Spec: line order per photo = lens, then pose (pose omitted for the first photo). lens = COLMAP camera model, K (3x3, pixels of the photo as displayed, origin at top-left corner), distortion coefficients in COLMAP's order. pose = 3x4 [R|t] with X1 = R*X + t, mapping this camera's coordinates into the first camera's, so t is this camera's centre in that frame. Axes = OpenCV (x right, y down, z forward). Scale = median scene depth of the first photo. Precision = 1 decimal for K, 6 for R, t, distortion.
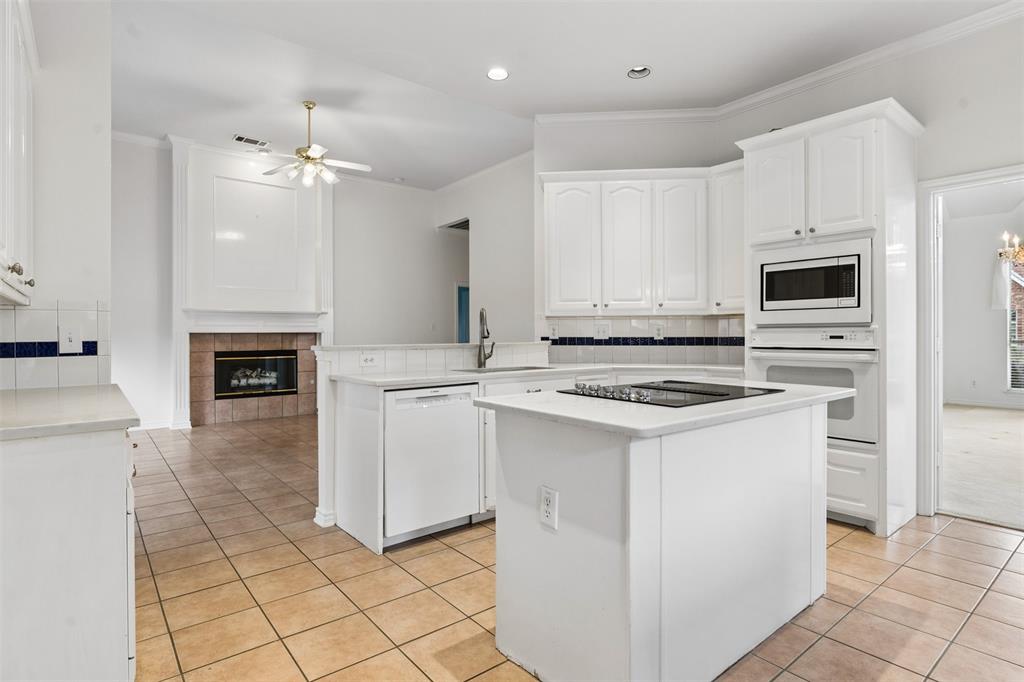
lens RADIAL K [[535.5, 0, 515.0], [0, 535.5, 338.0], [0, 0, 1]] dist [0.001243, 0.000024]
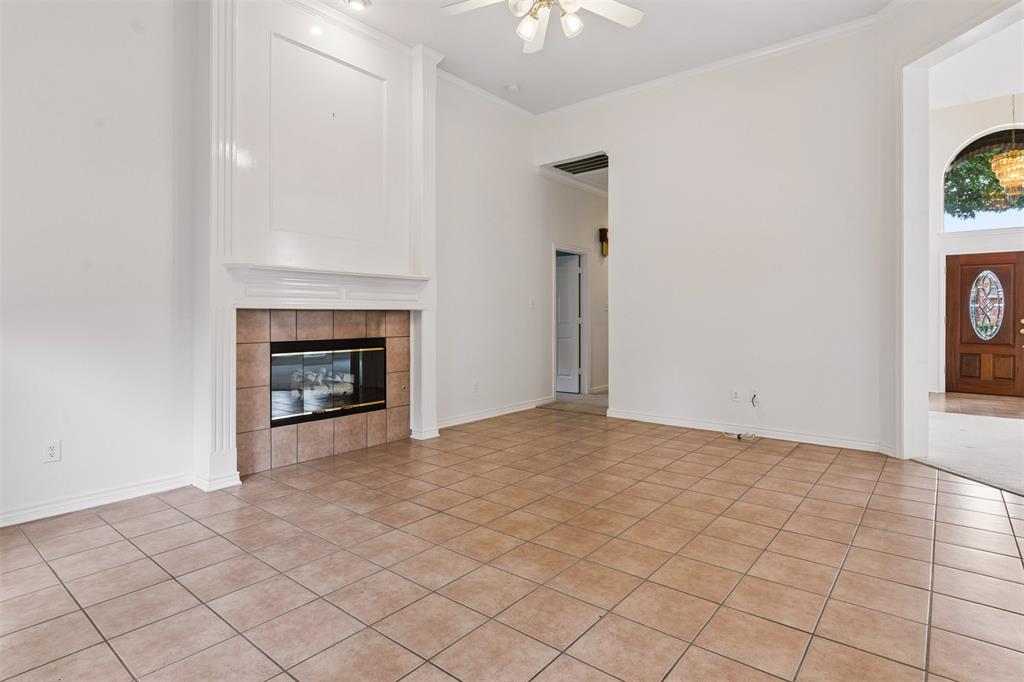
lens RADIAL K [[535.5, 0, 508.5], [0, 535.5, 315.4], [0, 0, 1]] dist [0.001243, 0.000024]
pose [[0.979367, 0.008775, 0.201898, -0.399265], [-0.007548, 0.999948, -0.006846, -0.000431], [-0.201948, 0.005181, 0.979383, 0.368093]]
